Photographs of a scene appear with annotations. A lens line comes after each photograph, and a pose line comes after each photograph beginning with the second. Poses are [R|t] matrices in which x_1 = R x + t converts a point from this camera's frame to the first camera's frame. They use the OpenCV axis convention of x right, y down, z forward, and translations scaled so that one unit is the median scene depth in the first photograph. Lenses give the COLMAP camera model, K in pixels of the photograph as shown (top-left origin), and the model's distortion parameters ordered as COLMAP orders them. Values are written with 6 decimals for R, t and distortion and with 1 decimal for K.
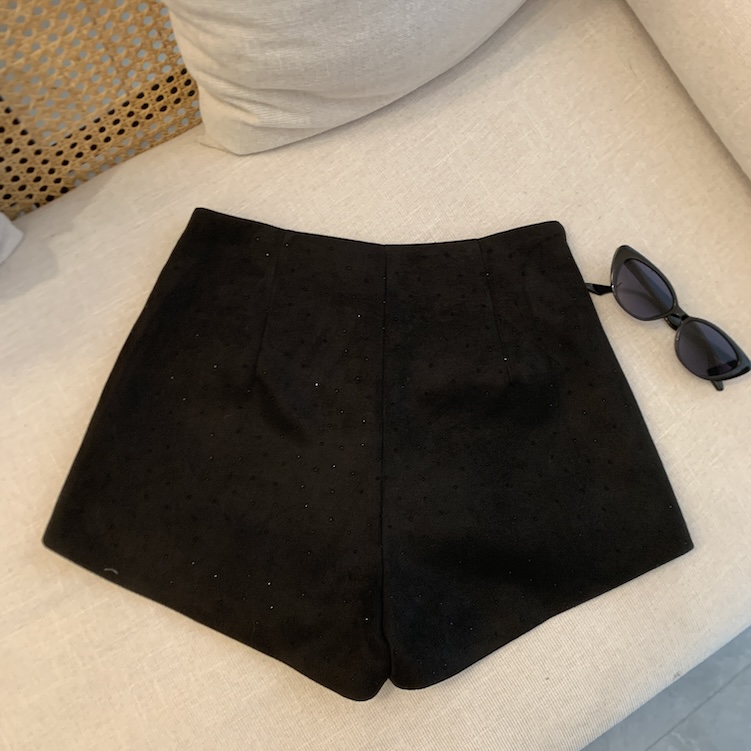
lens RADIAL K [[761.0, 0, 371.3], [0, 761.0, 371.3], [0, 0, 1]] dist [-0.003021, 0.000000]
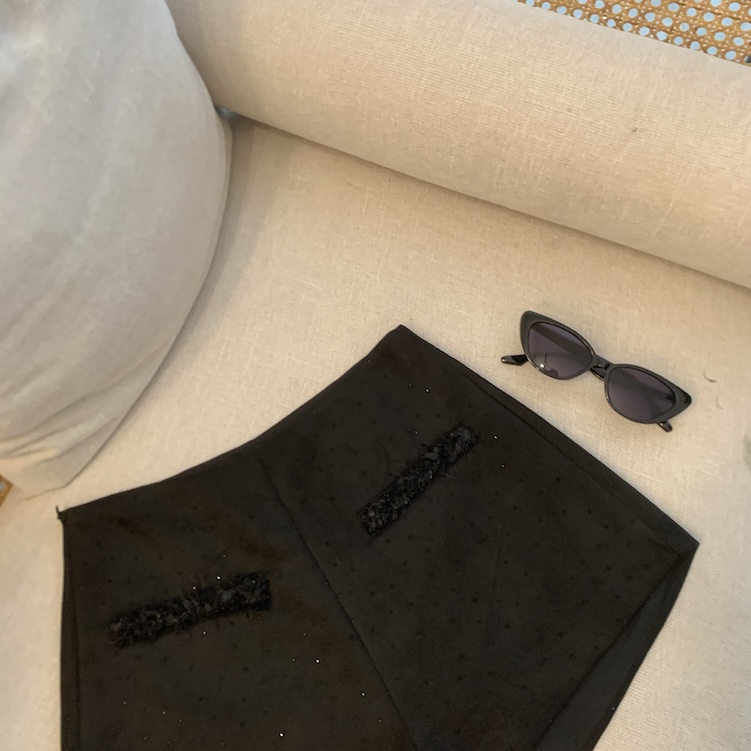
lens RADIAL K [[761.0, 0, 379.9], [0, 761.0, 369.4], [0, 0, 1]] dist [-0.003021, 0.000000]
pose [[0.806013, -0.579253, 0.121691, 0.109577], [0.591747, 0.793230, -0.143602, -0.032297], [-0.013347, 0.187755, 0.982125, 0.042313]]
